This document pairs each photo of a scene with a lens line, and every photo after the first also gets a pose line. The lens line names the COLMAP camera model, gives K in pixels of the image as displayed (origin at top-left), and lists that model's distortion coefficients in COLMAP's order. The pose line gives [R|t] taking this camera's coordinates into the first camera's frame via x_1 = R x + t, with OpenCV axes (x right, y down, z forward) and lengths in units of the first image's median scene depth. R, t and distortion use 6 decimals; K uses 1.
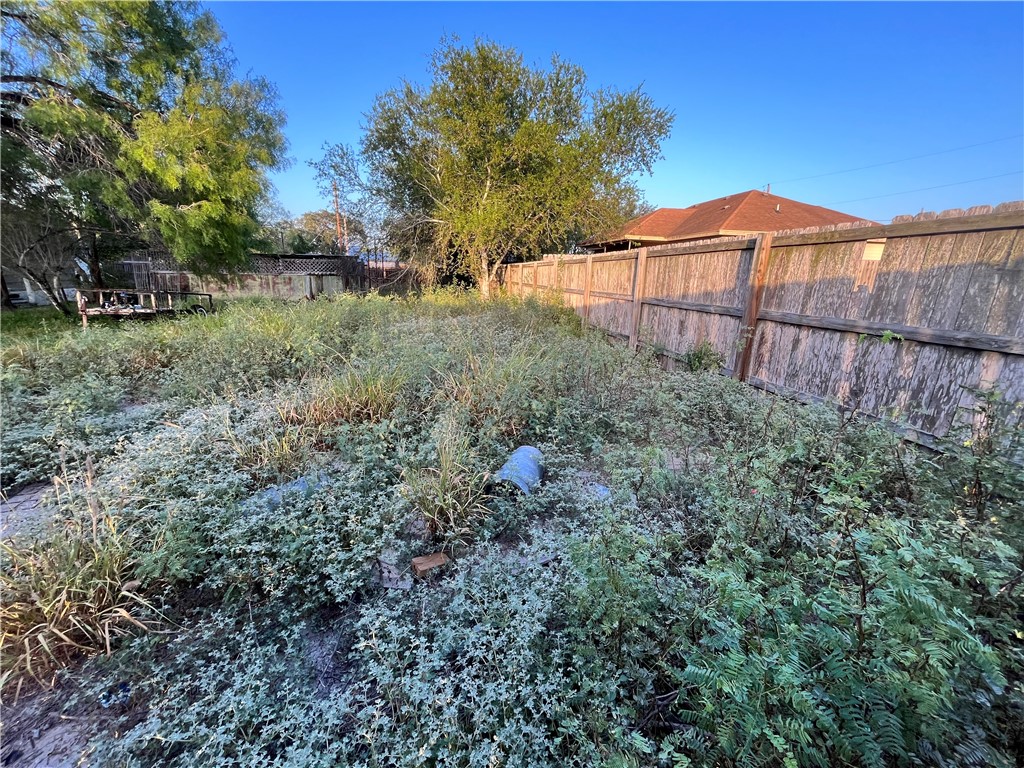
lens RADIAL K [[413.3, 0, 512.0], [0, 413.3, 384.0], [0, 0, 1]] dist [-0.002954, -0.000284]
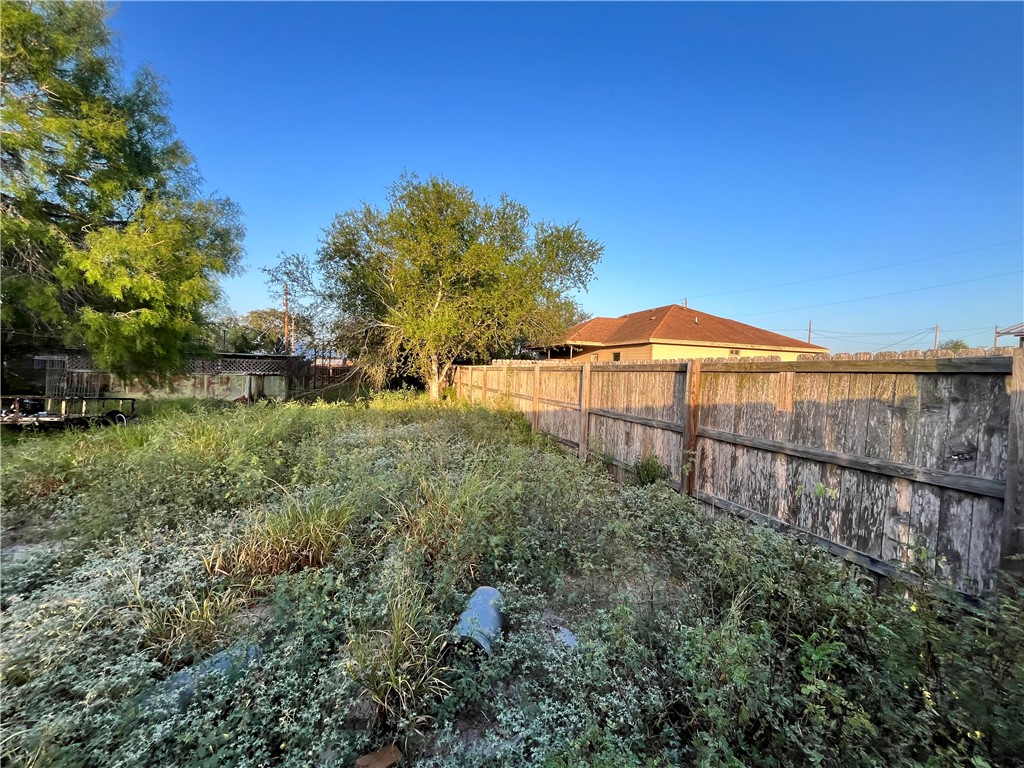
lens RADIAL K [[413.3, 0, 512.0], [0, 413.3, 384.0], [0, 0, 1]] dist [-0.002954, -0.000284]
pose [[0.992177, 0.004793, 0.124749, -0.016680], [0.023416, 0.974383, -0.223674, -0.060079], [-0.122625, 0.224846, 0.966648, -0.009627]]
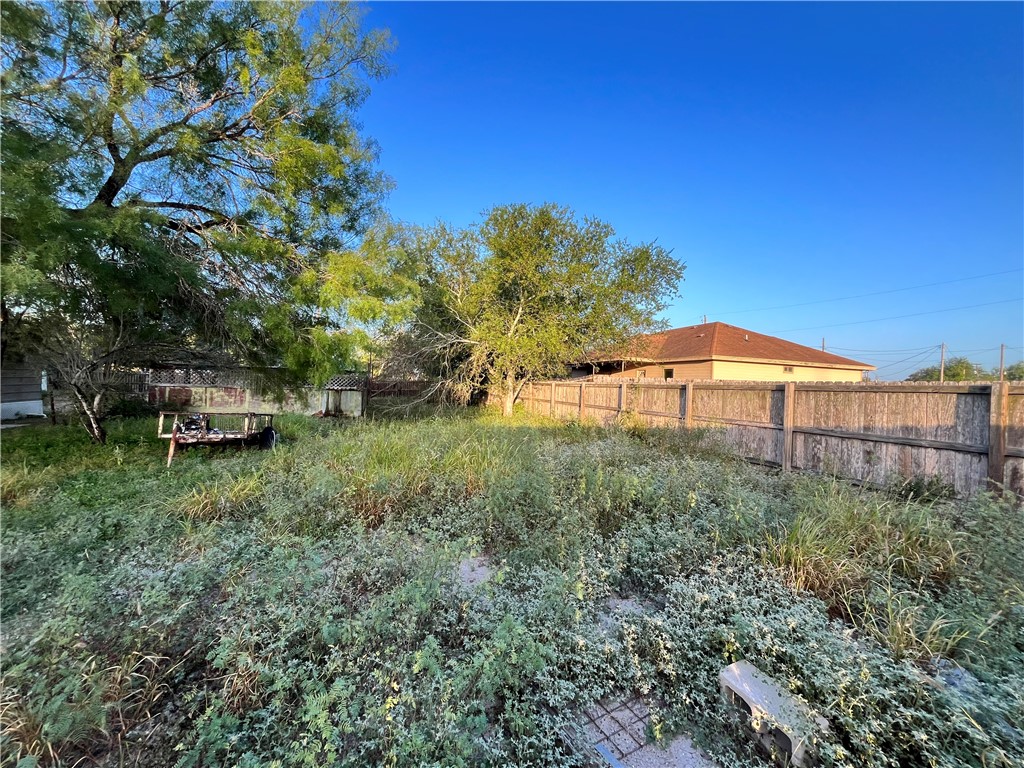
lens RADIAL K [[413.3, 0, 512.0], [0, 413.3, 384.0], [0, 0, 1]] dist [-0.002954, -0.000284]
pose [[0.989379, 0.014088, 0.144676, -0.901736], [0.023689, 0.966360, -0.256098, -0.093440], [-0.143417, 0.256806, 0.955763, 0.081607]]
